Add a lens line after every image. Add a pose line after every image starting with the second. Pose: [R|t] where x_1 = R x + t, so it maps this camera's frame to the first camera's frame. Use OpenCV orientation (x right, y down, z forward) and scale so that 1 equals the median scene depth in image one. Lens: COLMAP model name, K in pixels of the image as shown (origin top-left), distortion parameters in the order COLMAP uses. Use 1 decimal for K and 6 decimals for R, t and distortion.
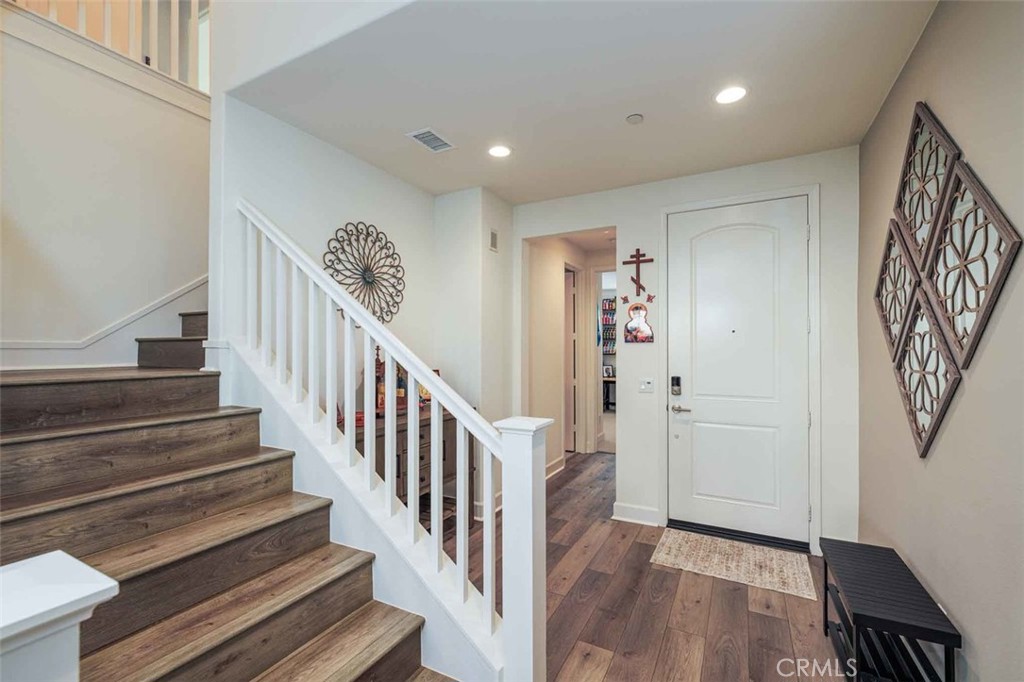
lens RADIAL K [[440.6, 0, 510.6], [0, 440.6, 347.4], [0, 0, 1]] dist [0.002407, -0.000845]
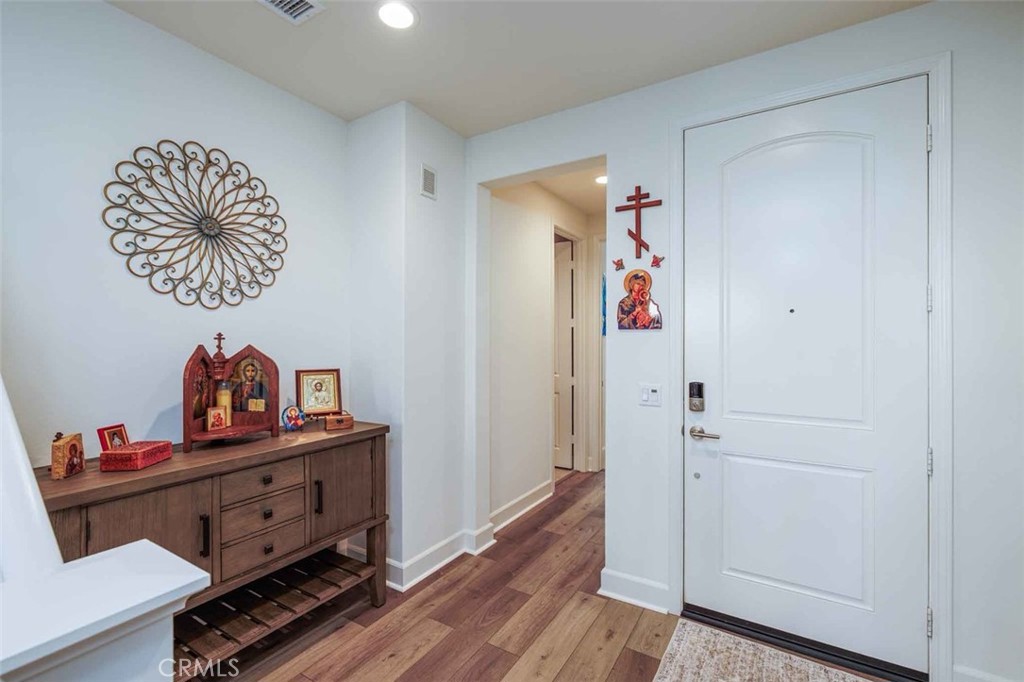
lens RADIAL K [[440.6, 0, 510.7], [0, 440.6, 338.8], [0, 0, 1]] dist [0.002407, -0.000845]
pose [[0.997307, 0.001567, -0.073329, 0.160057], [-0.001334, 0.999994, 0.003225, 0.001629], [0.073334, -0.003119, 0.997303, 0.358220]]
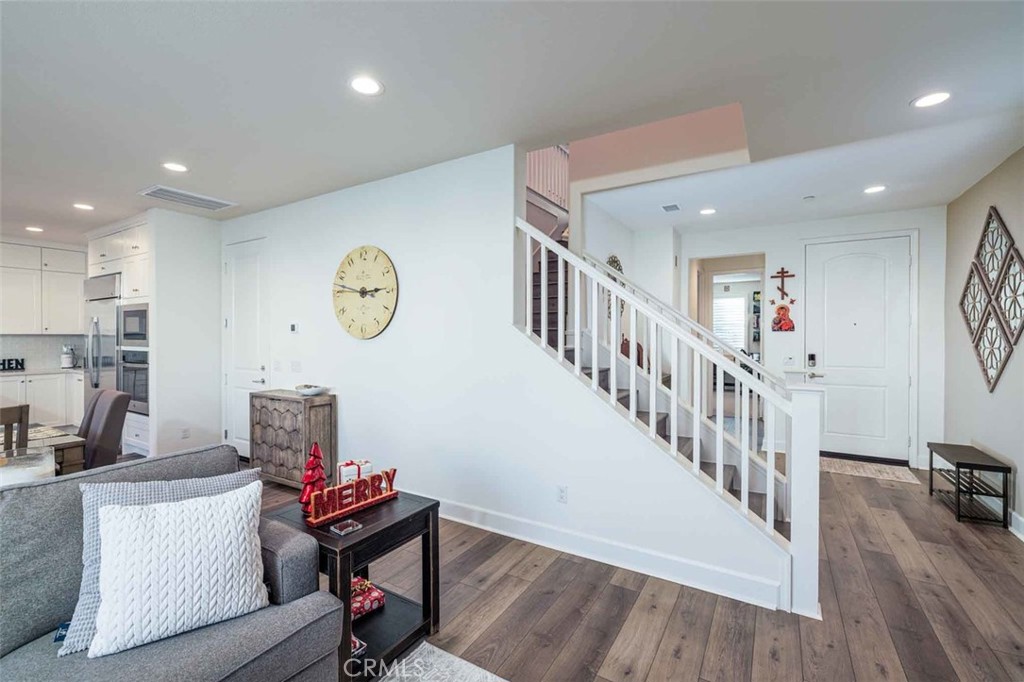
lens RADIAL K [[440.6, 0, 512.9], [0, 440.6, 337.2], [0, 0, 1]] dist [0.002407, -0.000845]
pose [[0.998433, 0.003828, -0.055823, -0.574892], [-0.003356, 0.999958, 0.008532, -0.000346], [0.055854, -0.008331, 0.998404, -0.571393]]
